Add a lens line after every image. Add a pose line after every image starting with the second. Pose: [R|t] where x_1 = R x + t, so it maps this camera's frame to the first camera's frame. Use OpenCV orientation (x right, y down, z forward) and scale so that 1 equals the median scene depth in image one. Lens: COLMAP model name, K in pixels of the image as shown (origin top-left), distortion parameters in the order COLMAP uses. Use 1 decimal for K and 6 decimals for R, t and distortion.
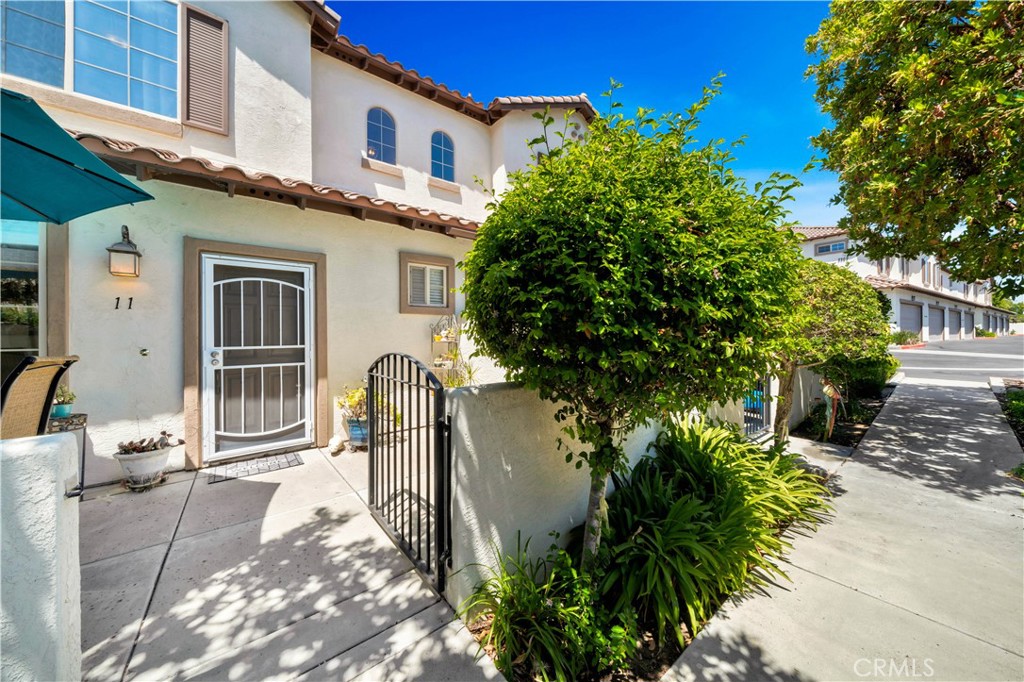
lens RADIAL K [[352.1, 0, 509.6], [0, 352.1, 339.3], [0, 0, 1]] dist [-0.001428, -0.000131]
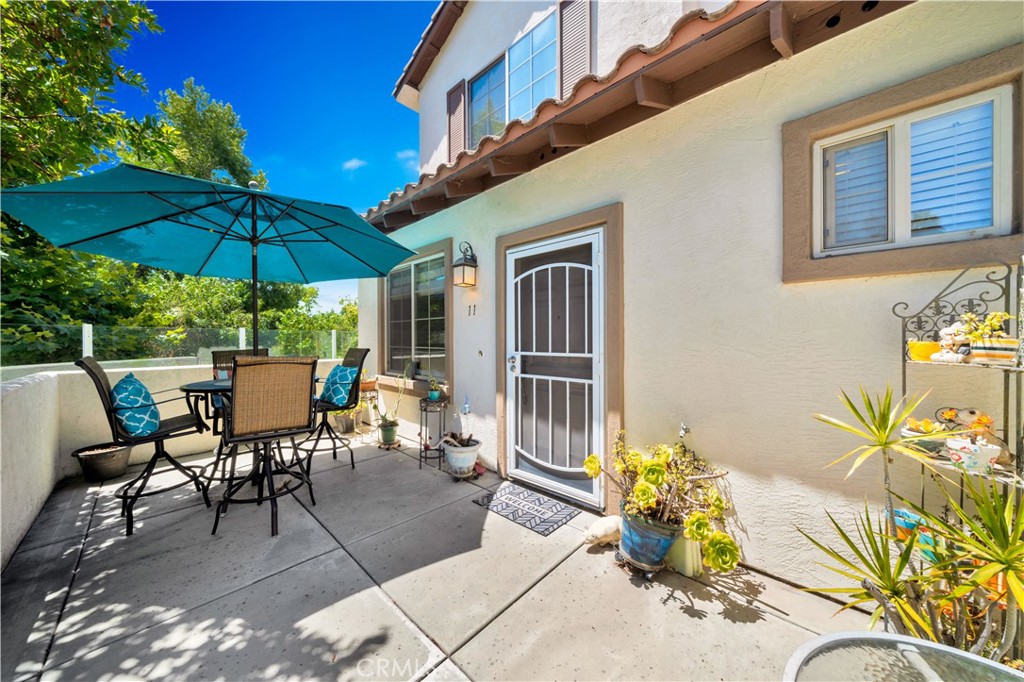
lens RADIAL K [[352.1, 0, 509.6], [0, 352.1, 339.3], [0, 0, 1]] dist [-0.001428, -0.000131]
pose [[0.128238, 0.009395, -0.991699, 0.050772], [-0.008275, 0.999930, 0.008403, -0.016024], [0.991709, 0.007129, 0.128307, 0.859513]]
